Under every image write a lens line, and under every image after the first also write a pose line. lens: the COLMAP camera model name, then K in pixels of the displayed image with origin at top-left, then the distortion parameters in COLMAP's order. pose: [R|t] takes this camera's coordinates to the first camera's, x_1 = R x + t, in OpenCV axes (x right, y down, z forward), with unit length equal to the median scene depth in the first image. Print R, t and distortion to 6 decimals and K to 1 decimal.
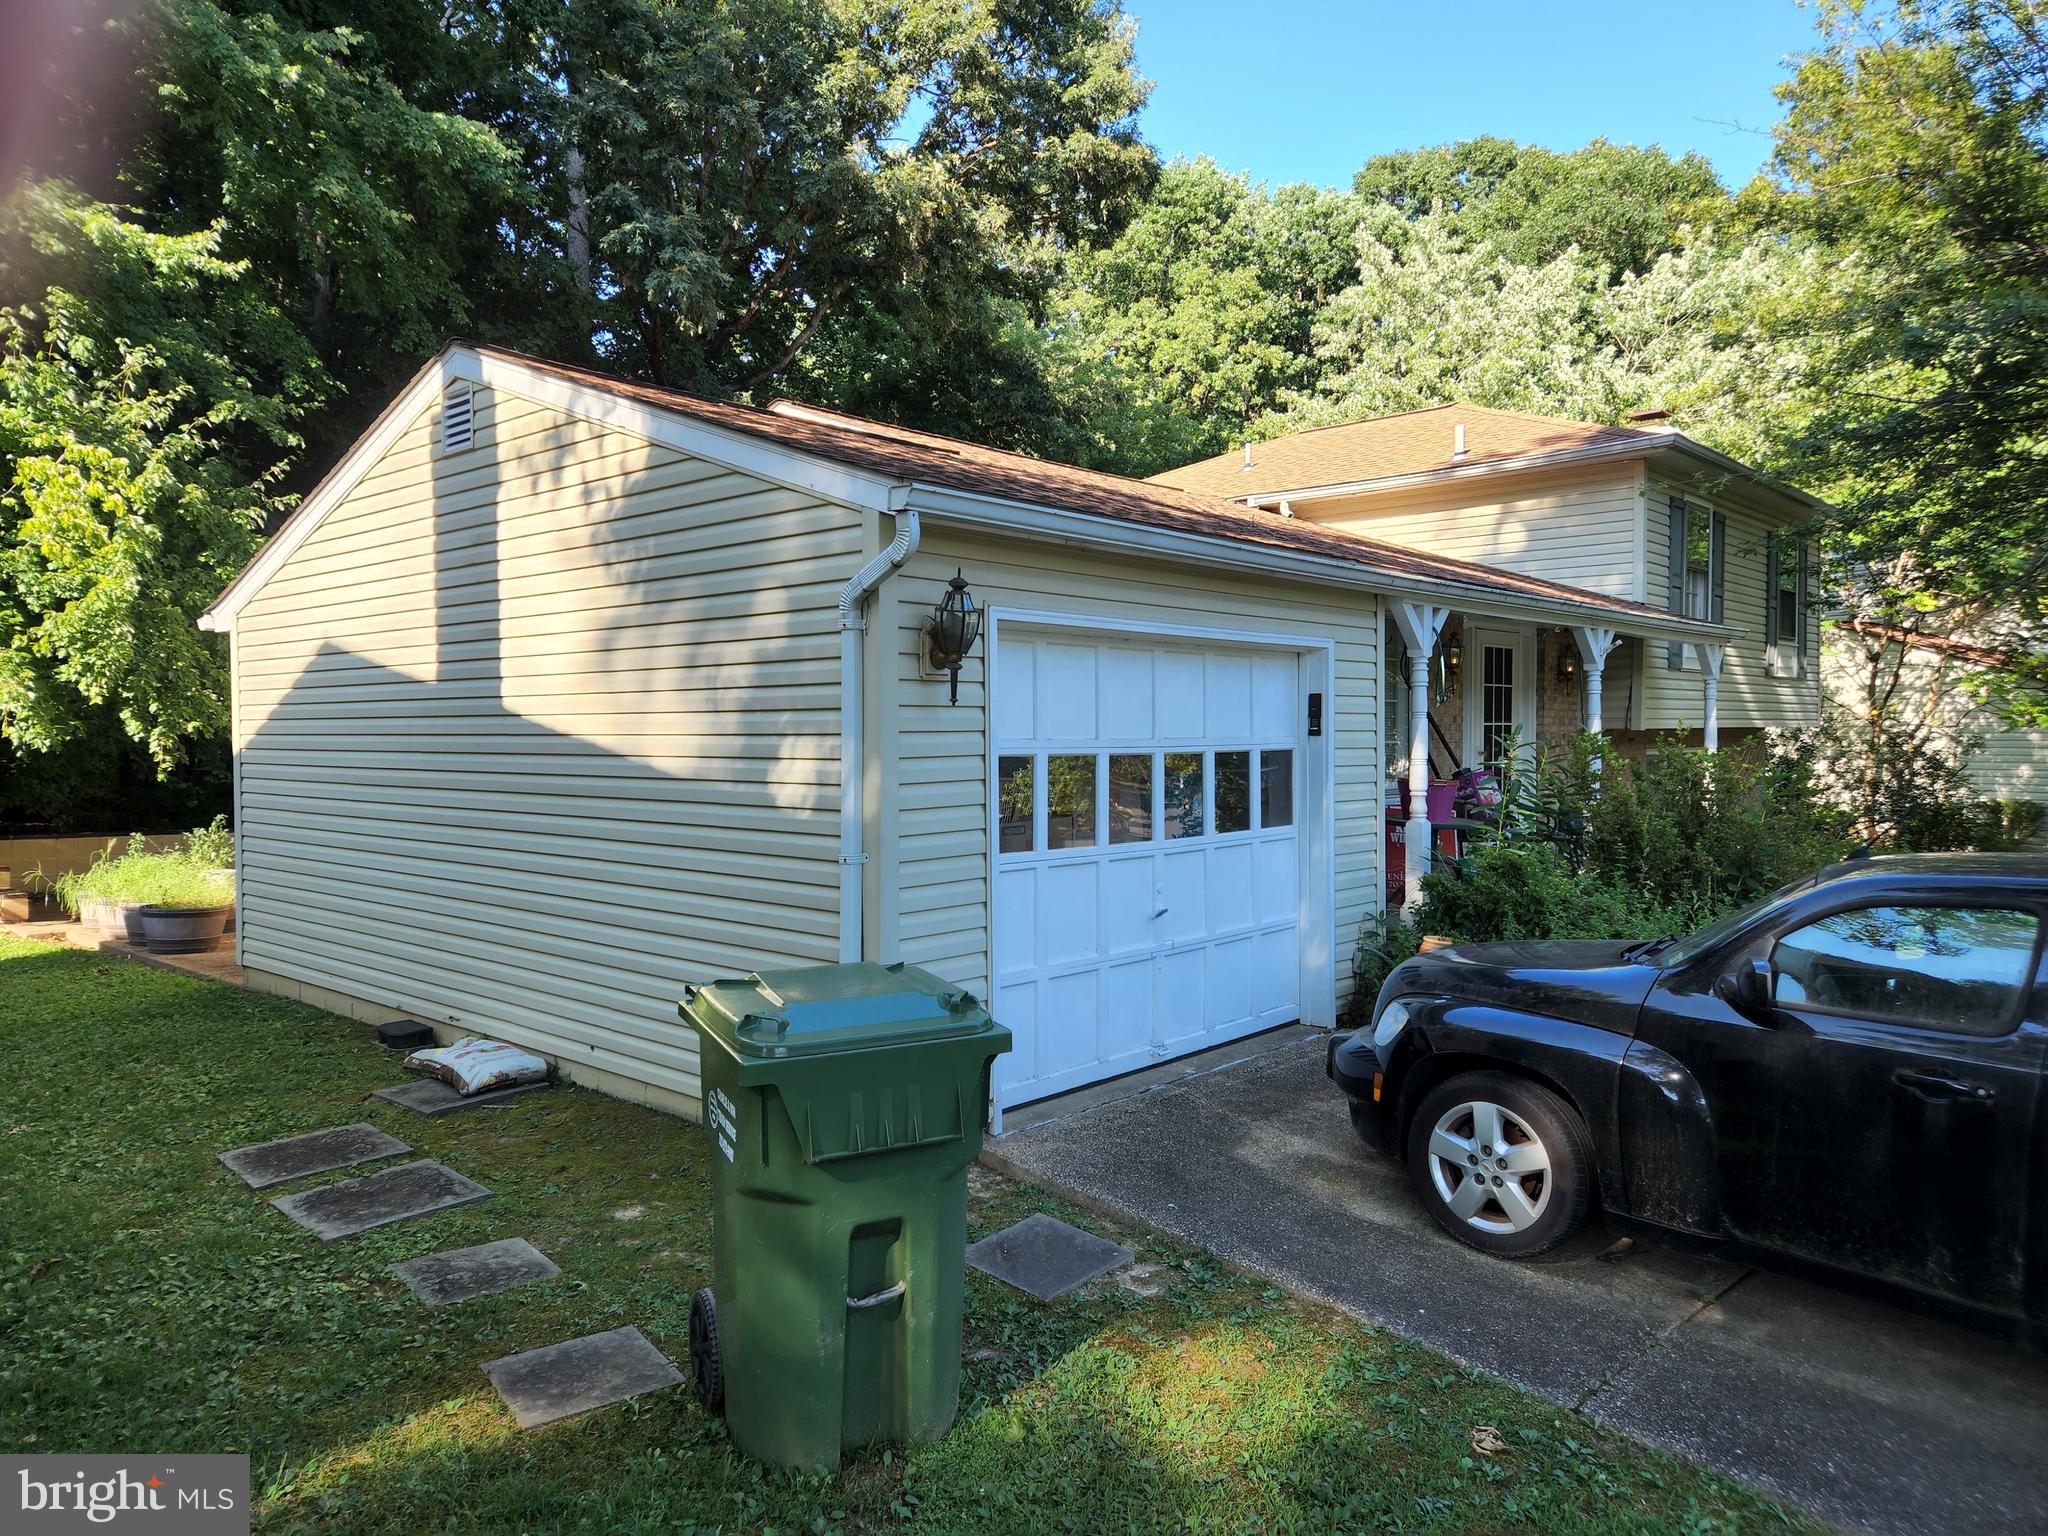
lens RADIAL K [[1338.4, 0, 1013.3], [0, 1338.4, 763.3], [0, 0, 1]] dist [0.058006, -0.049202]
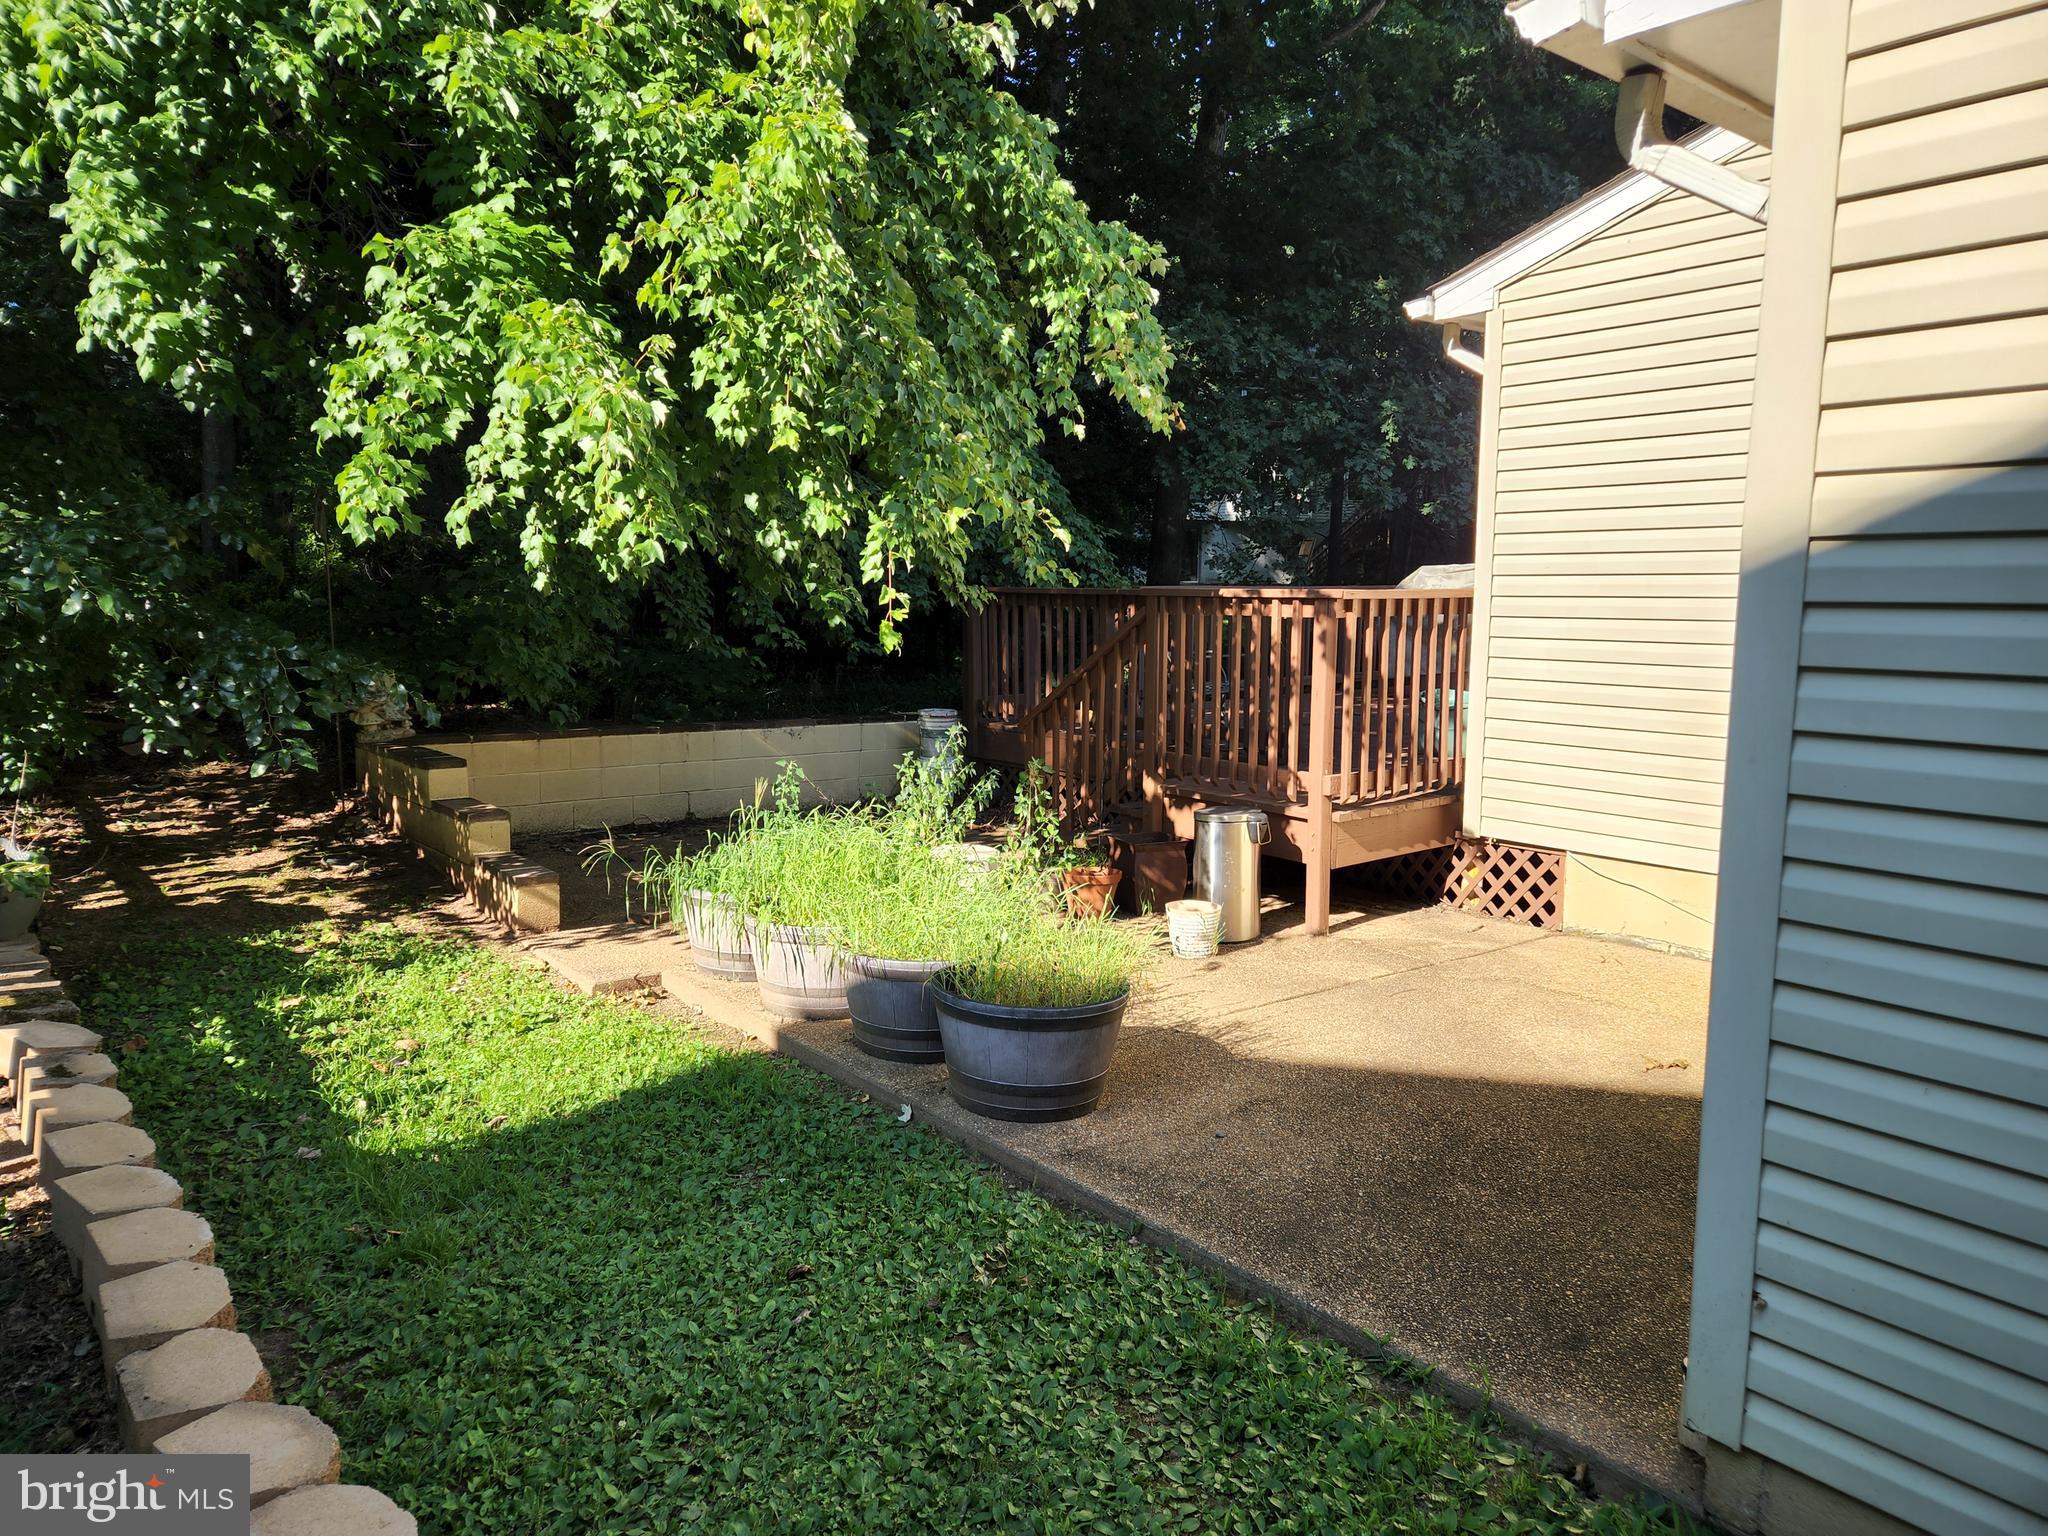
lens RADIAL K [[1338.4, 0, 1013.3], [0, 1338.4, 763.3], [0, 0, 1]] dist [0.058006, -0.049202]
pose [[0.987618, 0.023801, -0.155062, -0.526297], [-0.007150, 0.994226, 0.107065, 0.002877], [0.156715, -0.104631, 0.982086, 0.601551]]
